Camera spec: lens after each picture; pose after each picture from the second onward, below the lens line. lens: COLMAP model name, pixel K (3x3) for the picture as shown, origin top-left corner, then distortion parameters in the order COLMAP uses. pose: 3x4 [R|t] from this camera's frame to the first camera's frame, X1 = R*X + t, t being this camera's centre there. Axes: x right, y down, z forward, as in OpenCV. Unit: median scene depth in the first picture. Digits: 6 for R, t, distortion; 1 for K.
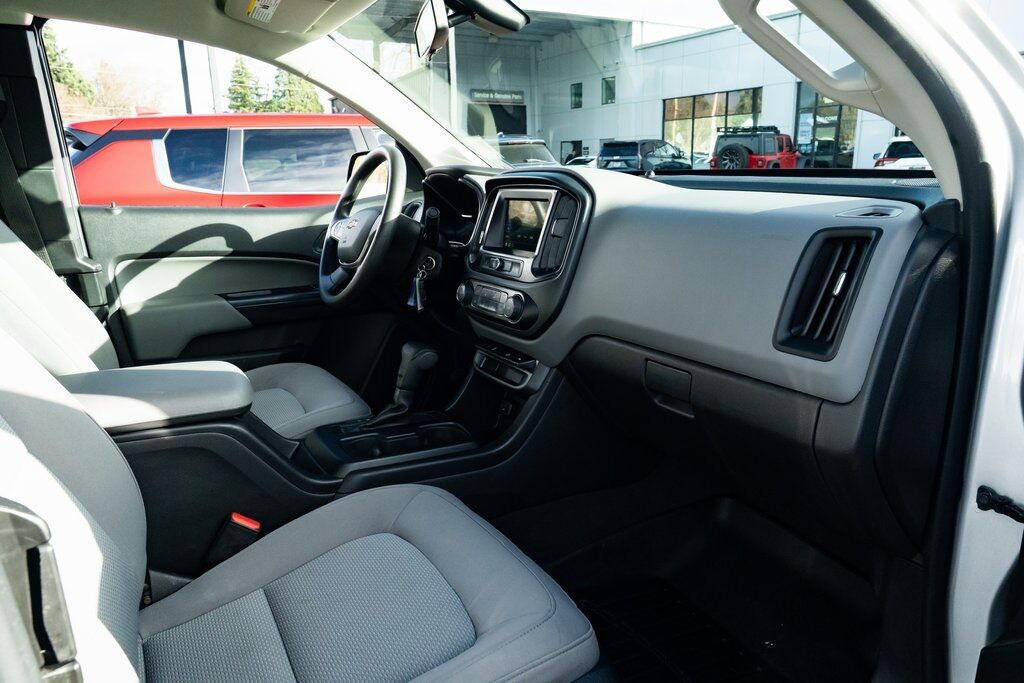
lens RADIAL K [[698.4, 0, 512.0], [0, 698.4, 341.5], [0, 0, 1]] dist [-0.030817, 0.019037]
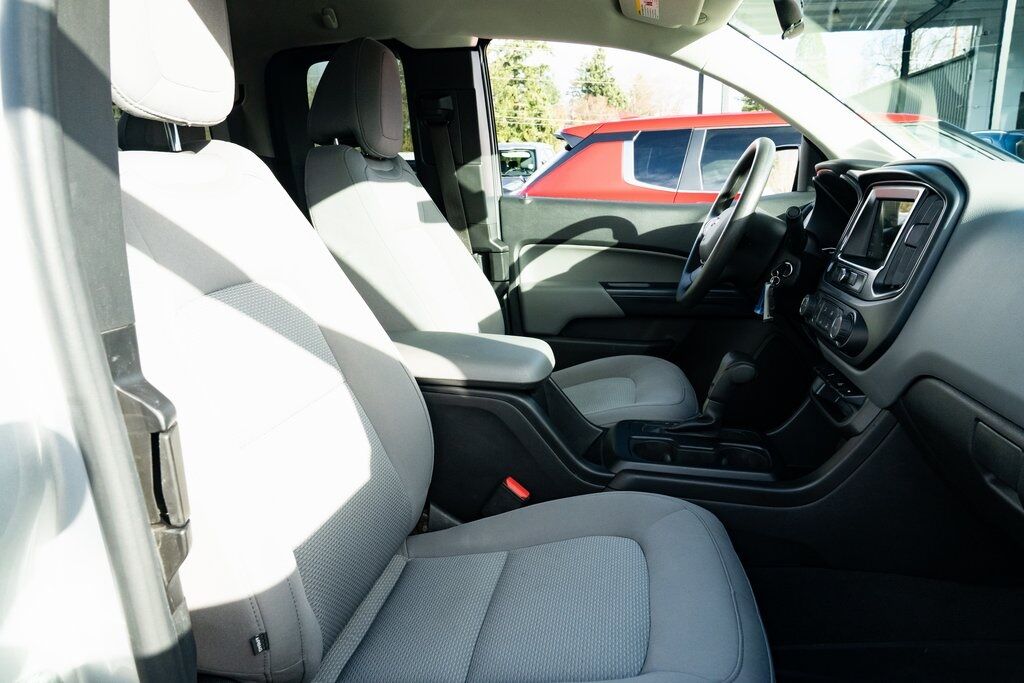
lens RADIAL K [[698.4, 0, 512.0], [0, 698.4, 341.5], [0, 0, 1]] dist [-0.030817, 0.019037]
pose [[0.779696, 0.147074, -0.608641, 0.166149], [-0.148427, 0.987732, 0.048538, -0.011803], [0.608312, 0.052494, 0.791960, 0.088982]]
